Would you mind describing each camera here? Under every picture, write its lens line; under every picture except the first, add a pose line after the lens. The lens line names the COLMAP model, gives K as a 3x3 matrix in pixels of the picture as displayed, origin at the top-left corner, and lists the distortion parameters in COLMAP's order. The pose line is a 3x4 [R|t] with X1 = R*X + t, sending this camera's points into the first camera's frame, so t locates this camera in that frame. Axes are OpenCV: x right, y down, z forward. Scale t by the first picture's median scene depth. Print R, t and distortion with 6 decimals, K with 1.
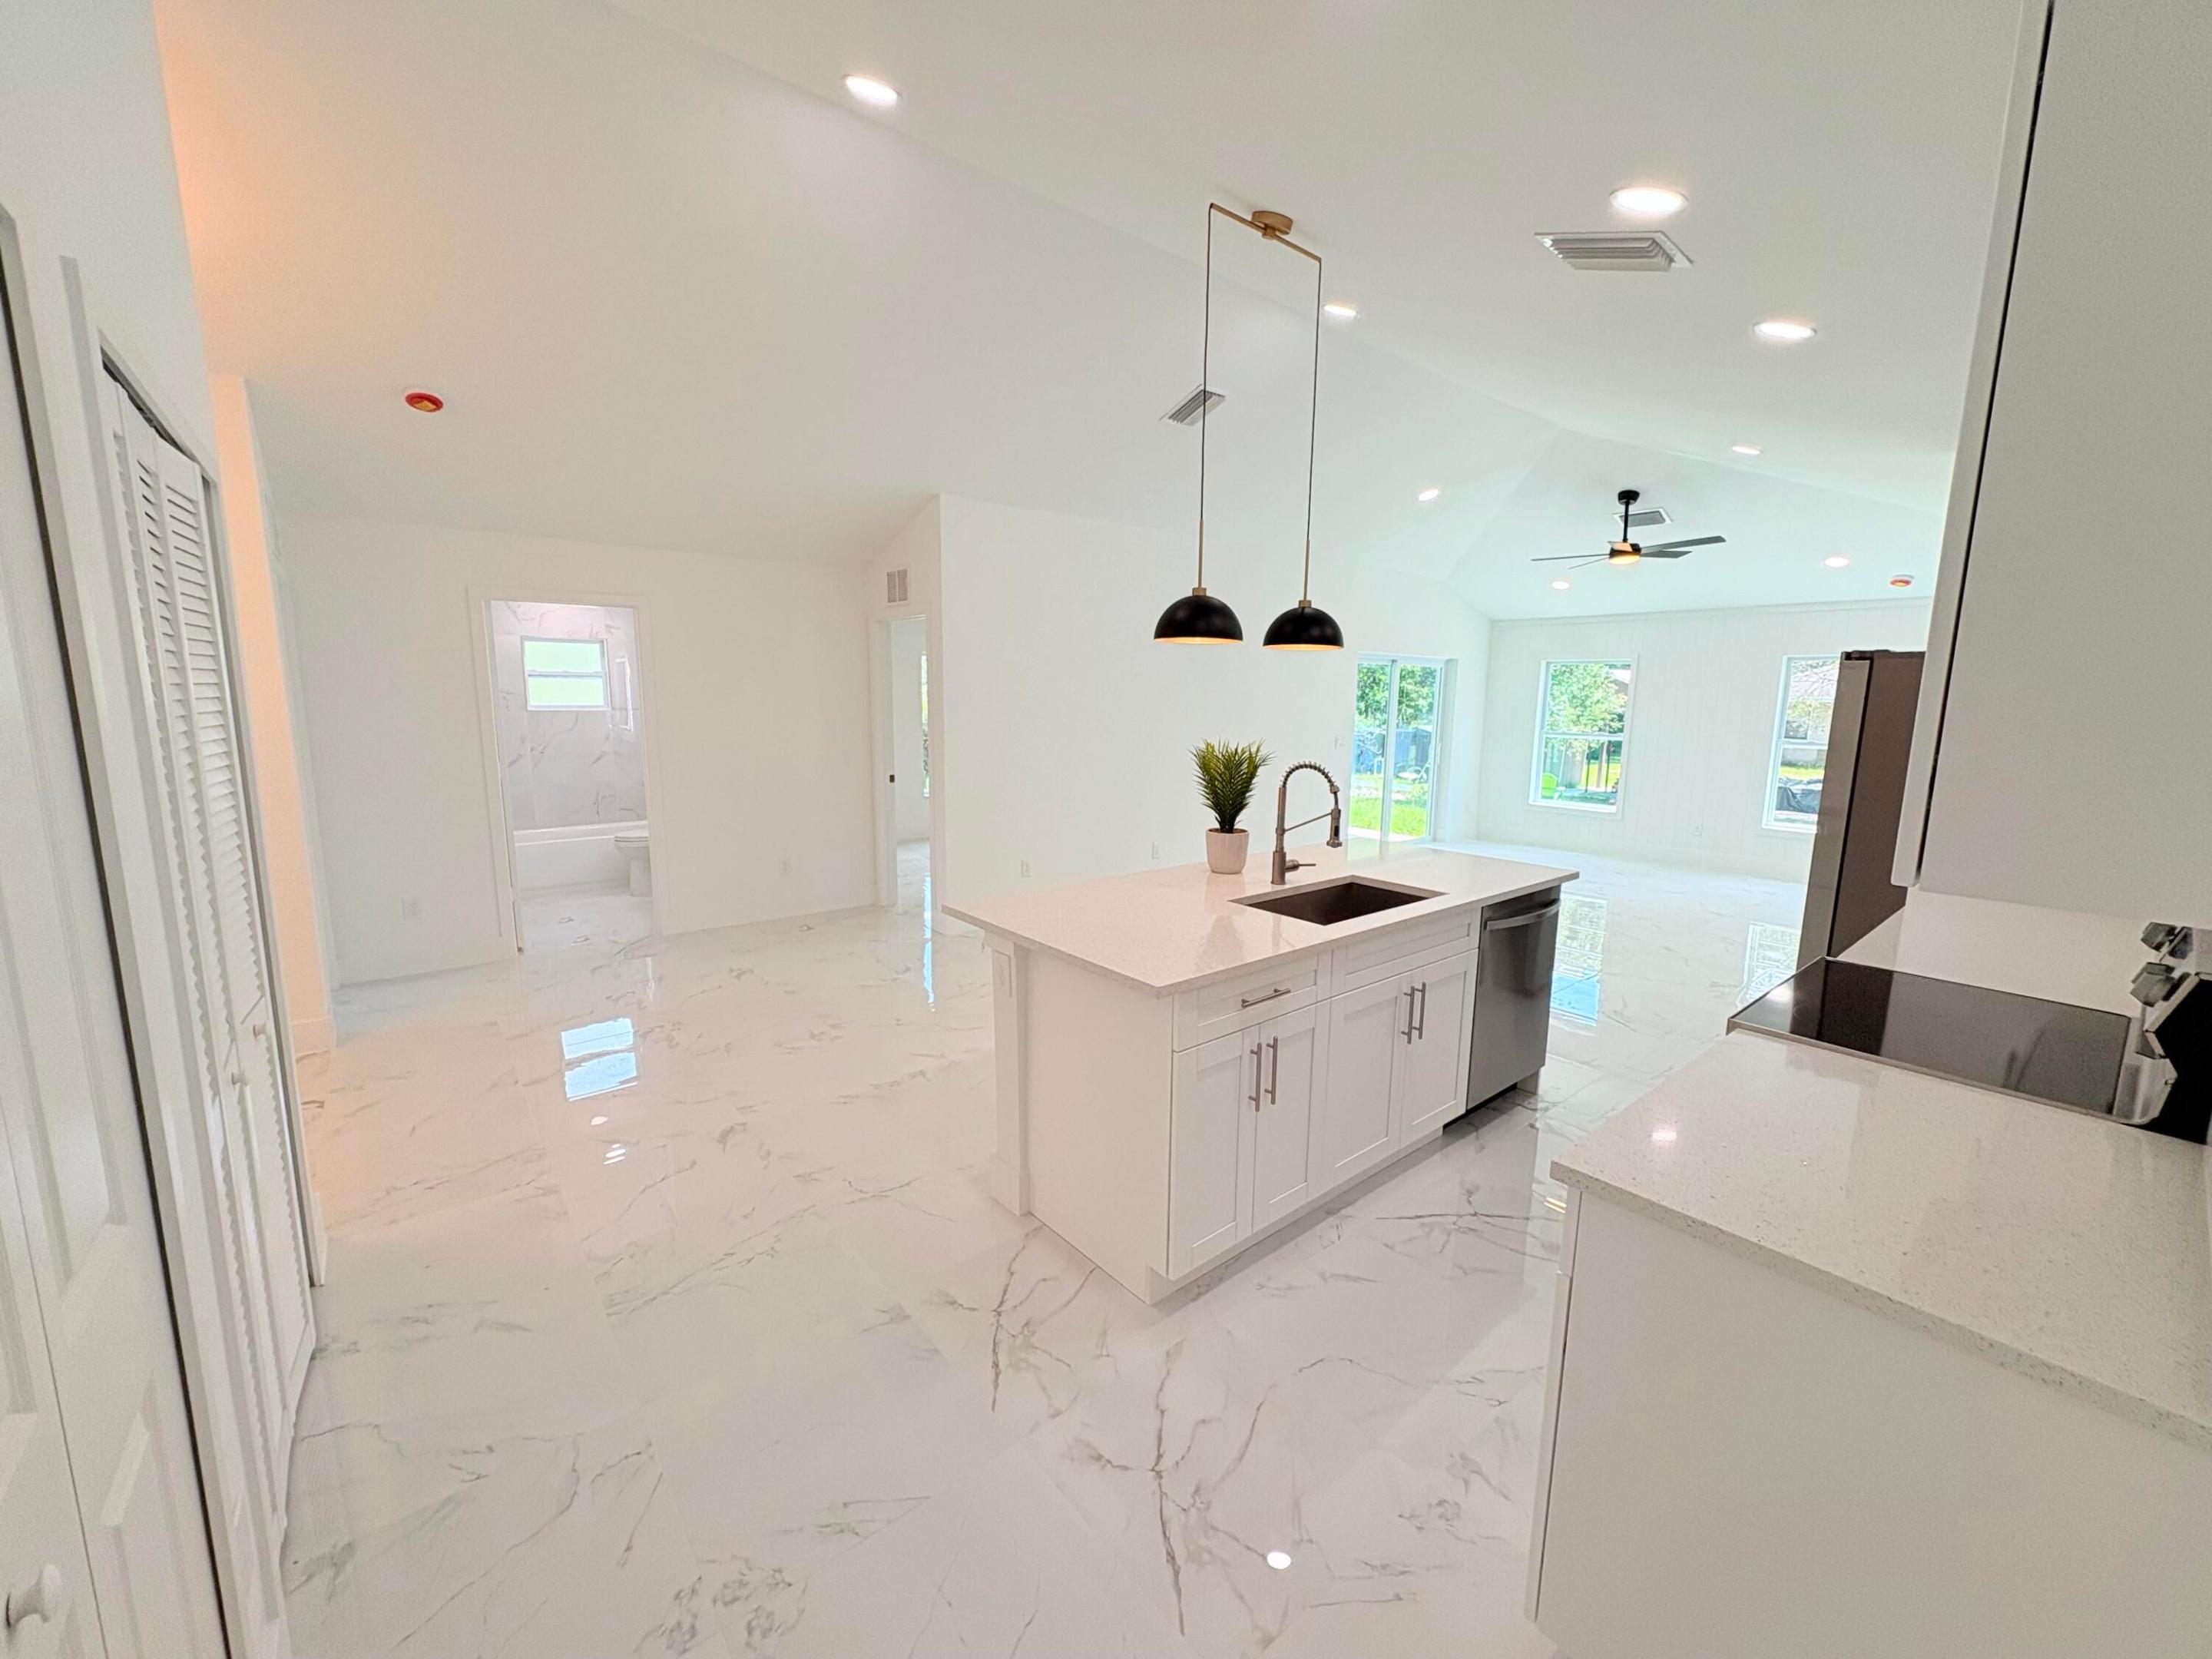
lens RADIAL K [[877.9, 0, 1106.6], [0, 877.9, 827.7], [0, 0, 1]] dist [0.000500, -0.000058]
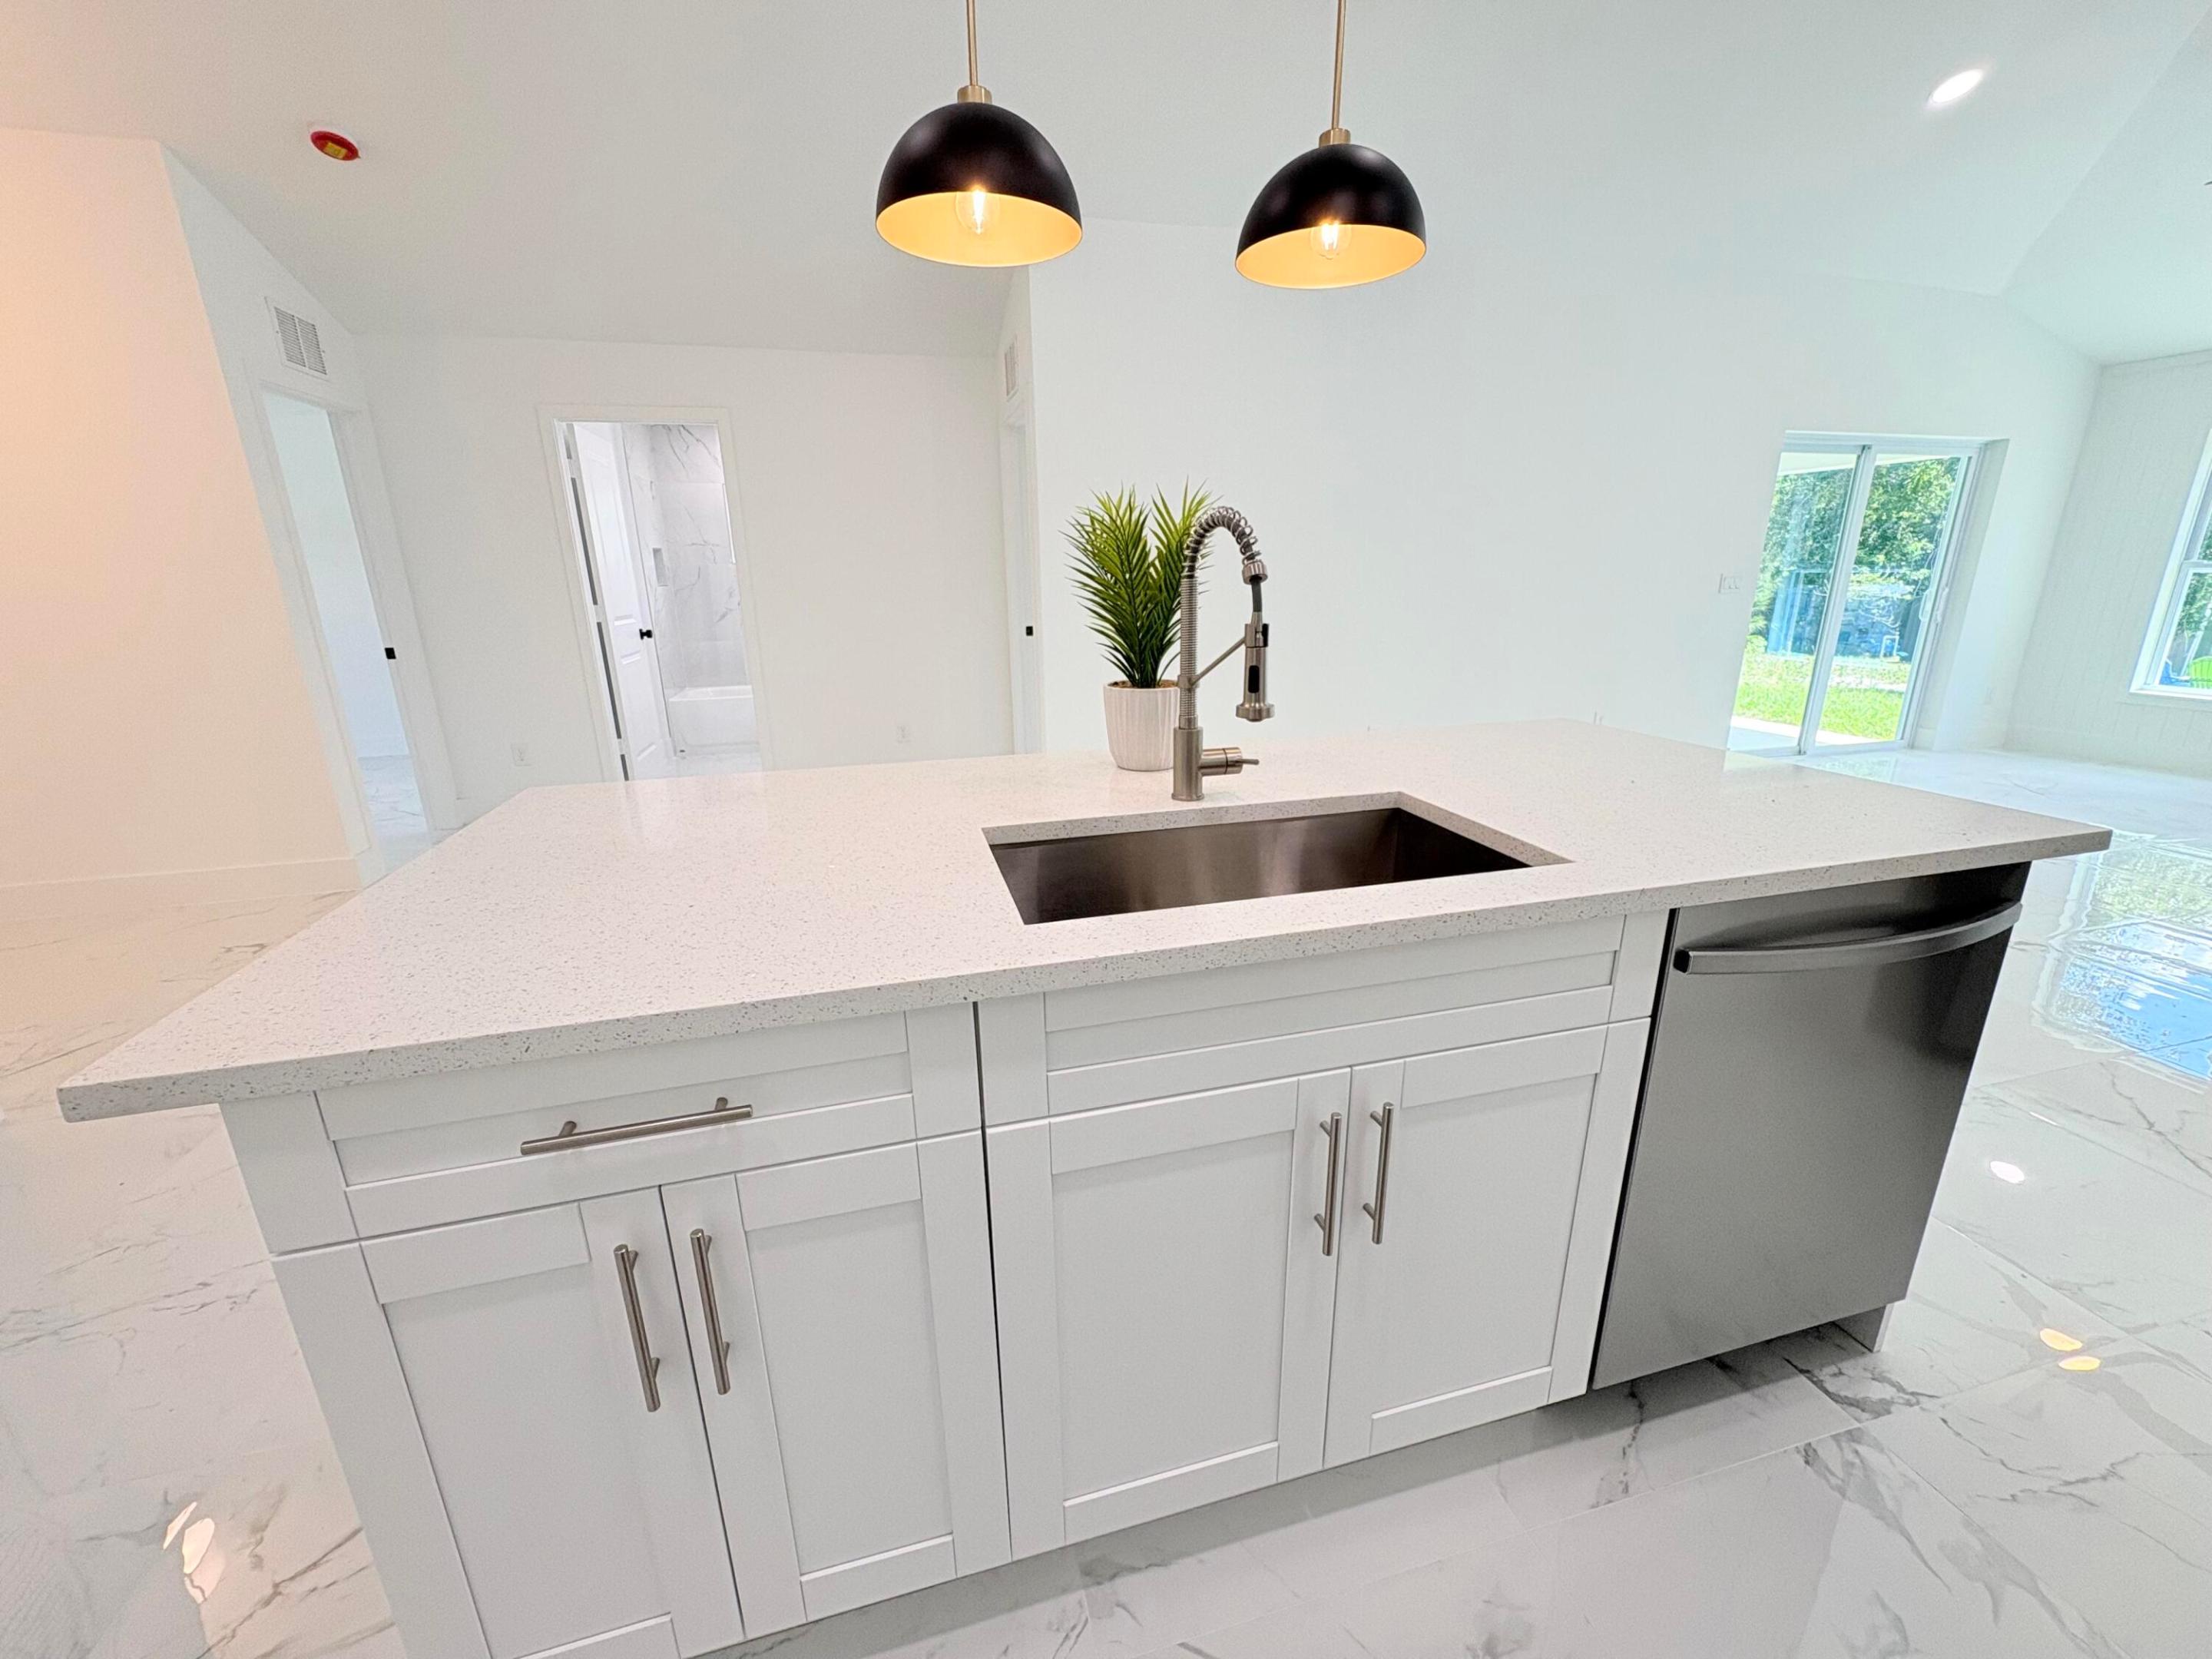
lens RADIAL K [[877.9, 0, 1106.6], [0, 877.9, 827.7], [0, 0, 1]] dist [0.000500, -0.000058]
pose [[0.908272, 0.091868, -0.408169, 0.328608], [-0.036939, 0.989393, 0.140488, 0.014858], [0.416746, -0.112524, 0.902032, 0.535086]]
